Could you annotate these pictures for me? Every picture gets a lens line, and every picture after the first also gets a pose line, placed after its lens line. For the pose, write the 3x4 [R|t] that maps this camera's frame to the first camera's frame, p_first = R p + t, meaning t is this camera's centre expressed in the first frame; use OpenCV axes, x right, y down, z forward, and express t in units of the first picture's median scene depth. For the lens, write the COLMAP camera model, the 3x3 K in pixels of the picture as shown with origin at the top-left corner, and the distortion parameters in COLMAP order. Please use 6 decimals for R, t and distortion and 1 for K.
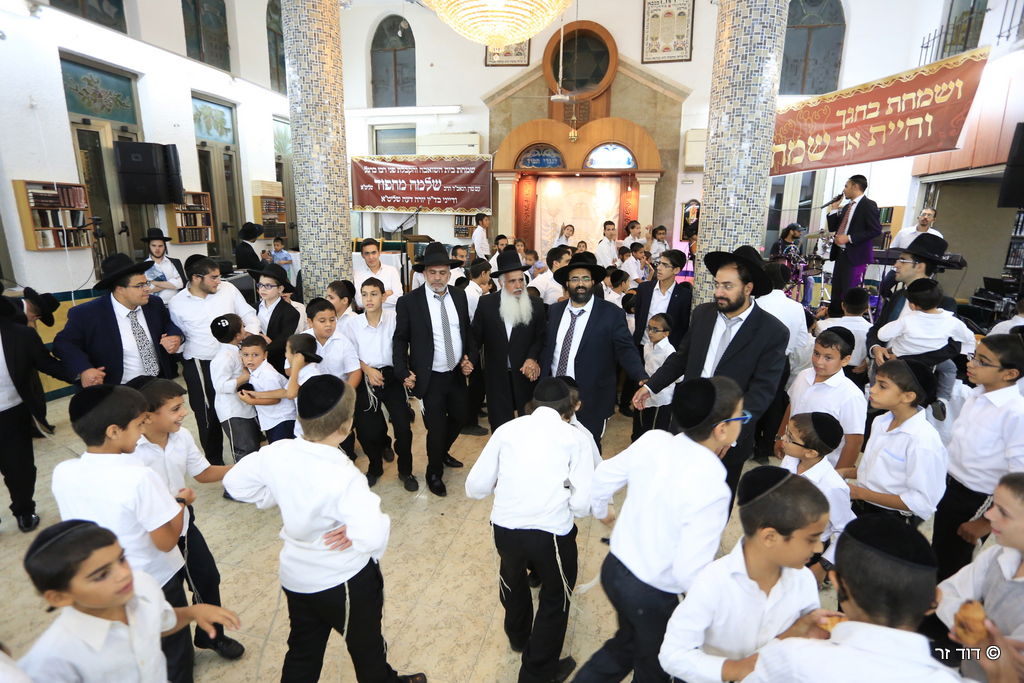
lens RADIAL K [[507.4, 0, 517.5], [0, 507.4, 346.8], [0, 0, 1]] dist [-0.065809, 0.028182]
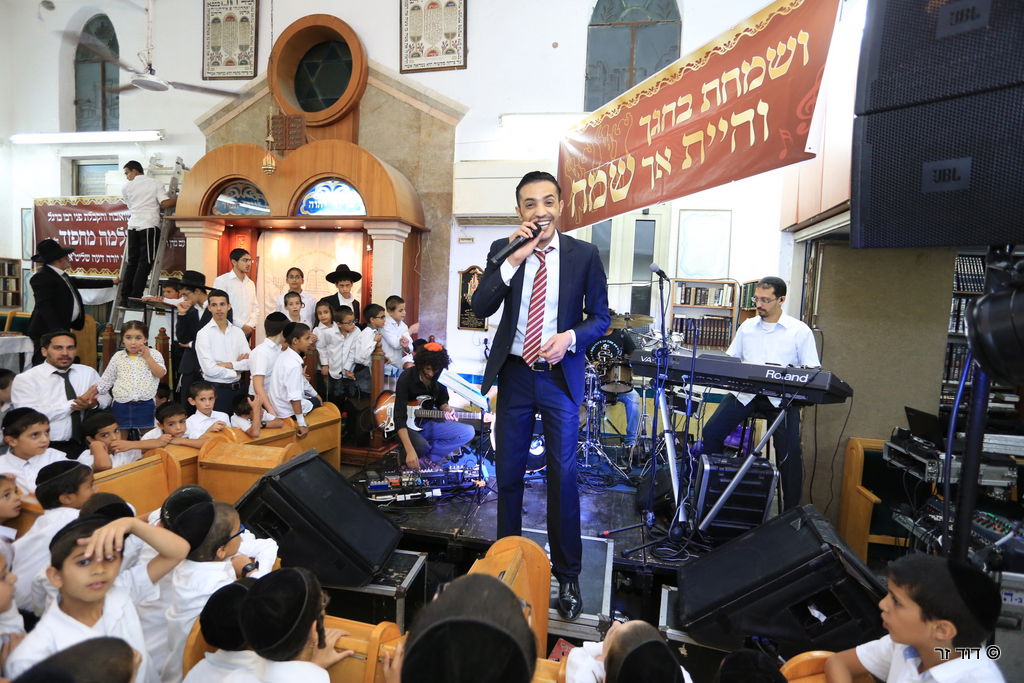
lens RADIAL K [[507.4, 0, 517.5], [0, 507.4, 346.8], [0, 0, 1]] dist [-0.065809, 0.028182]
pose [[0.999057, 0.030658, 0.030754, 0.407926], [-0.025329, 0.986671, -0.160745, -0.088703], [-0.035272, 0.159815, 0.986517, 0.377278]]
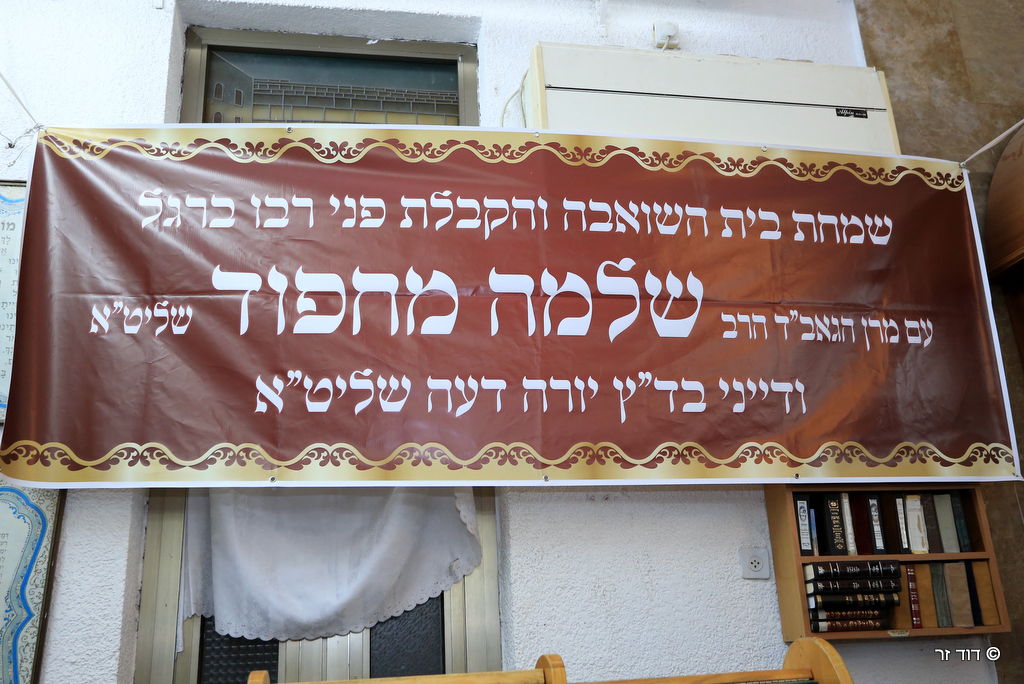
lens RADIAL K [[849.4, 0, 512.0], [0, 849.4, 342.0], [0, 0, 1]] dist [-0.003291, -0.001615]
pose [[0.924685, 0.060231, 0.375938, -0.350150], [0.135648, 0.870494, -0.473117, -0.216196], [-0.355749, 0.488479, 0.796763, 0.917380]]
